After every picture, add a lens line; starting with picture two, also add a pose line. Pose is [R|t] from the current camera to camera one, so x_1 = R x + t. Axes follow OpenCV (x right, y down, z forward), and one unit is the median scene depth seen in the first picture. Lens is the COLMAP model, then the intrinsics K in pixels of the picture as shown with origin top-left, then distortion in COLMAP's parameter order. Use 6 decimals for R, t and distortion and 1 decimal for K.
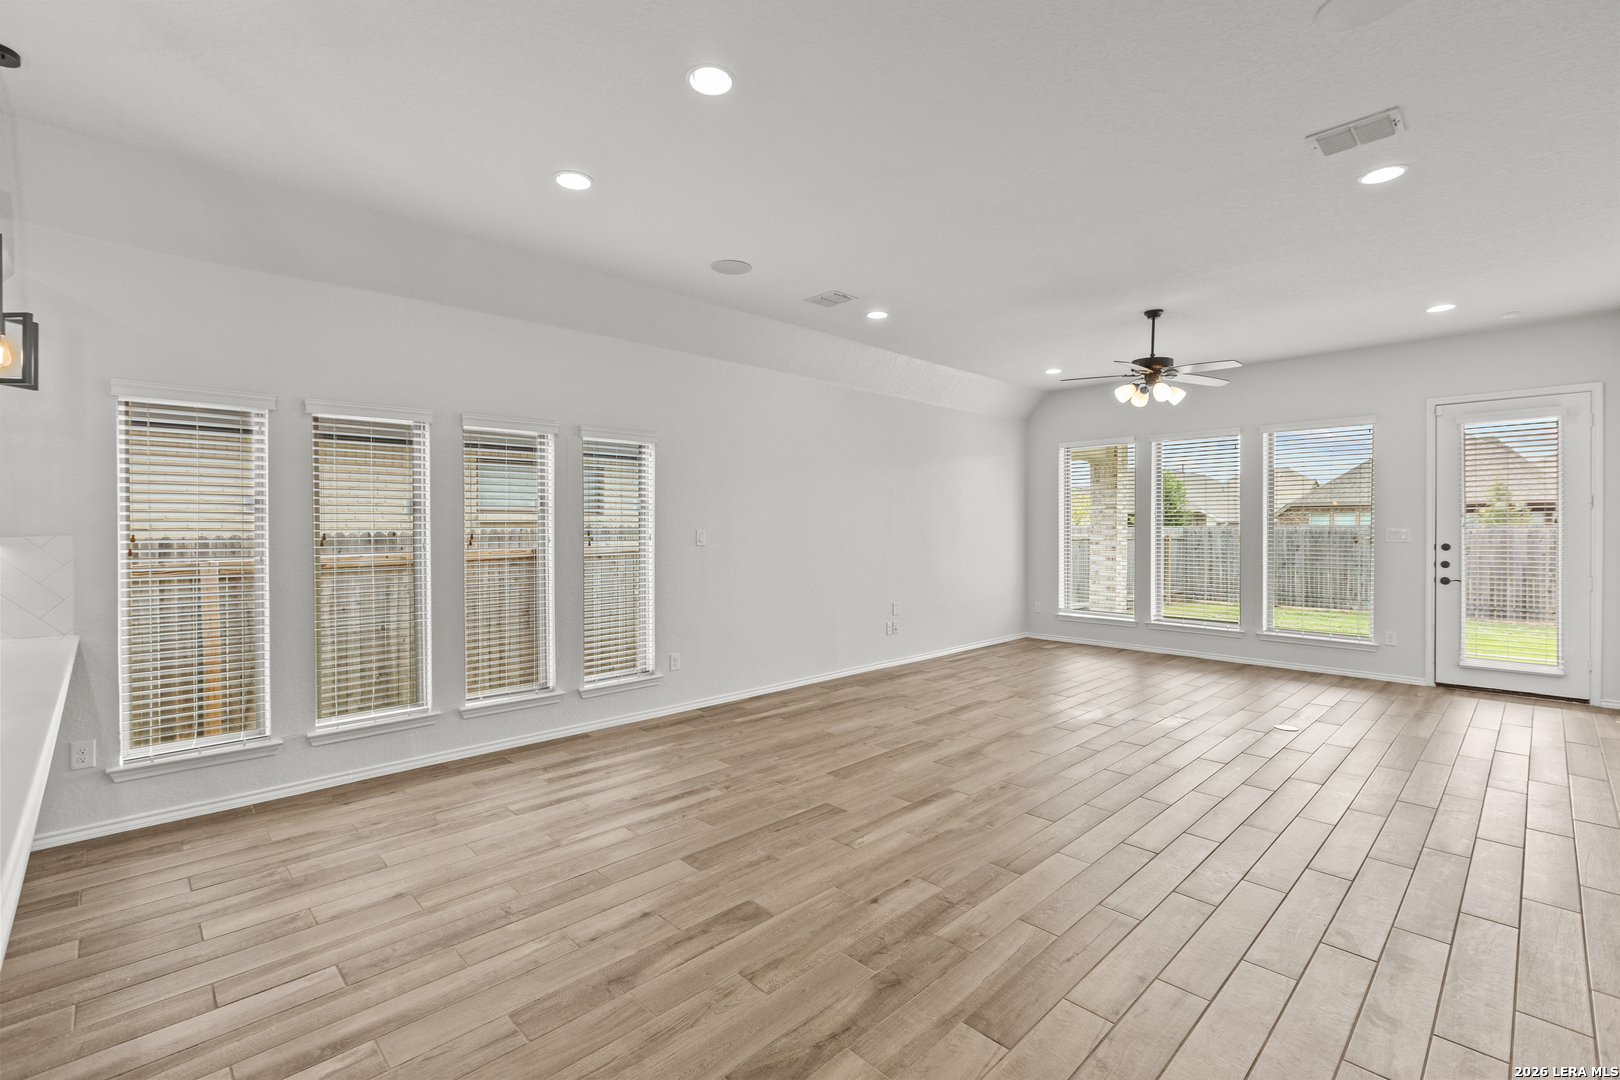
lens RADIAL K [[727.7, 0, 804.8], [0, 727.7, 534.2], [0, 0, 1]] dist [-0.001162, 0.000045]
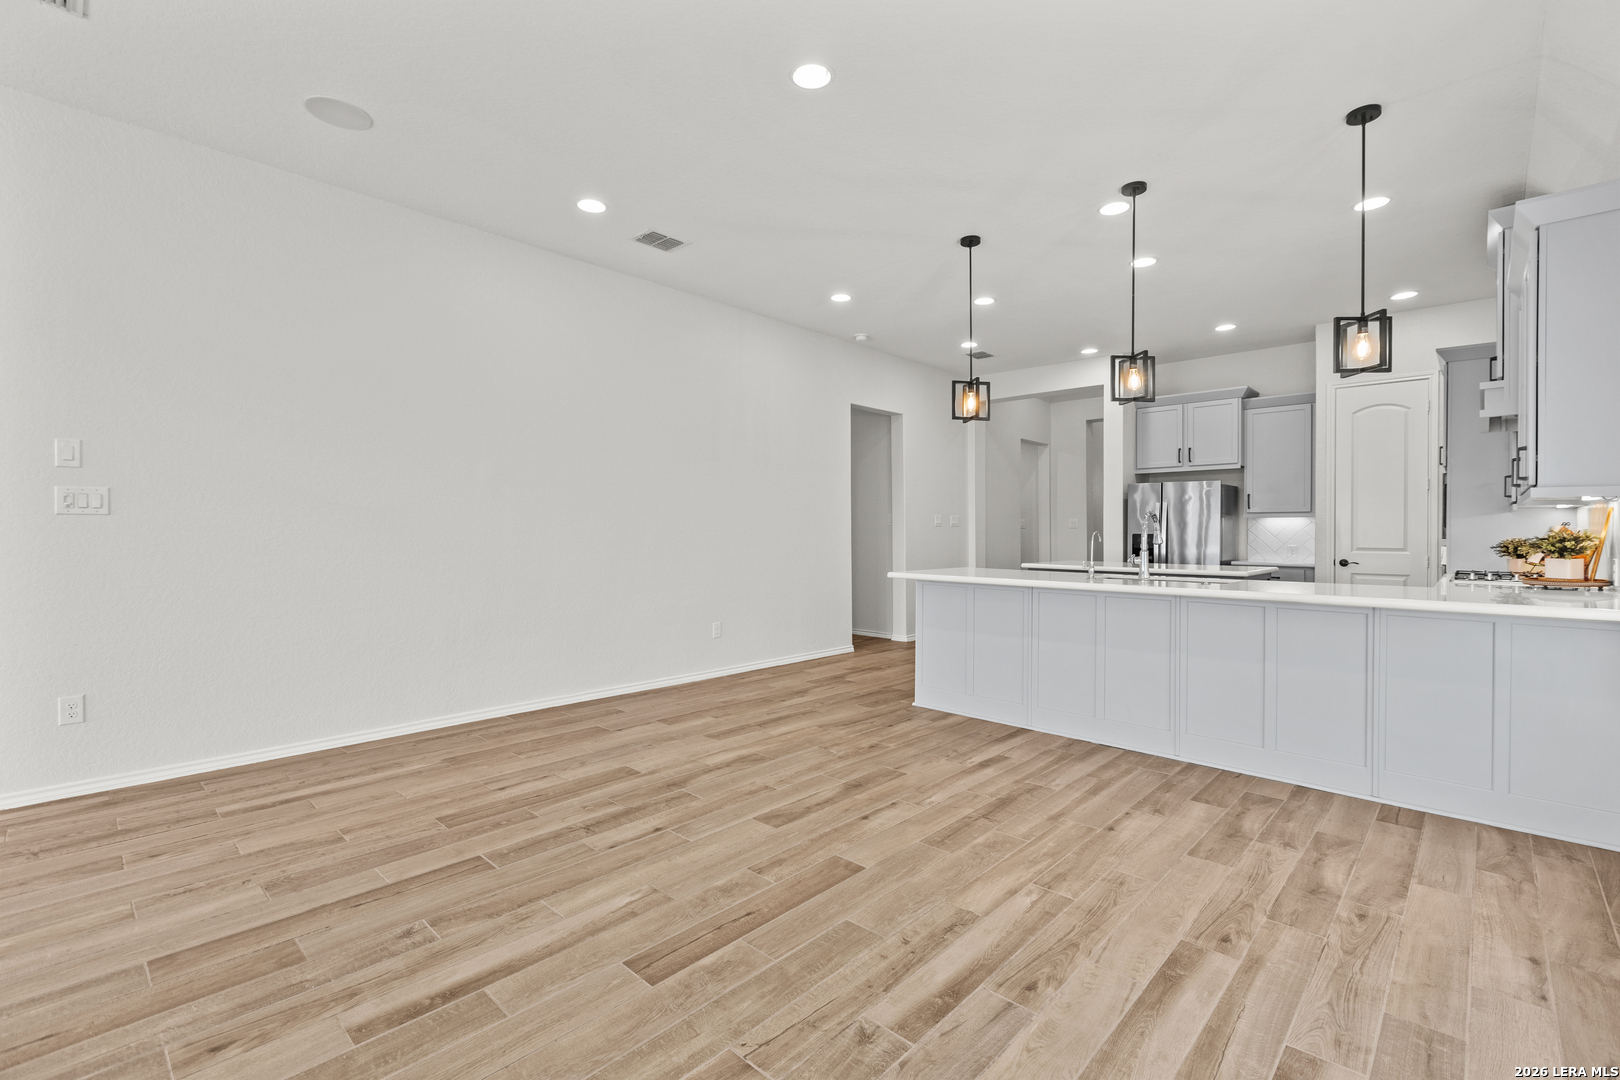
lens RADIAL K [[727.7, 0, 815.6], [0, 727.7, 530.6], [0, 0, 1]] dist [-0.001162, 0.000045]
pose [[-0.998669, -0.004086, -0.051416, -0.065142], [-0.004772, 0.999901, 0.013222, 0.045288], [0.051356, 0.013449, -0.998590, 1.730204]]
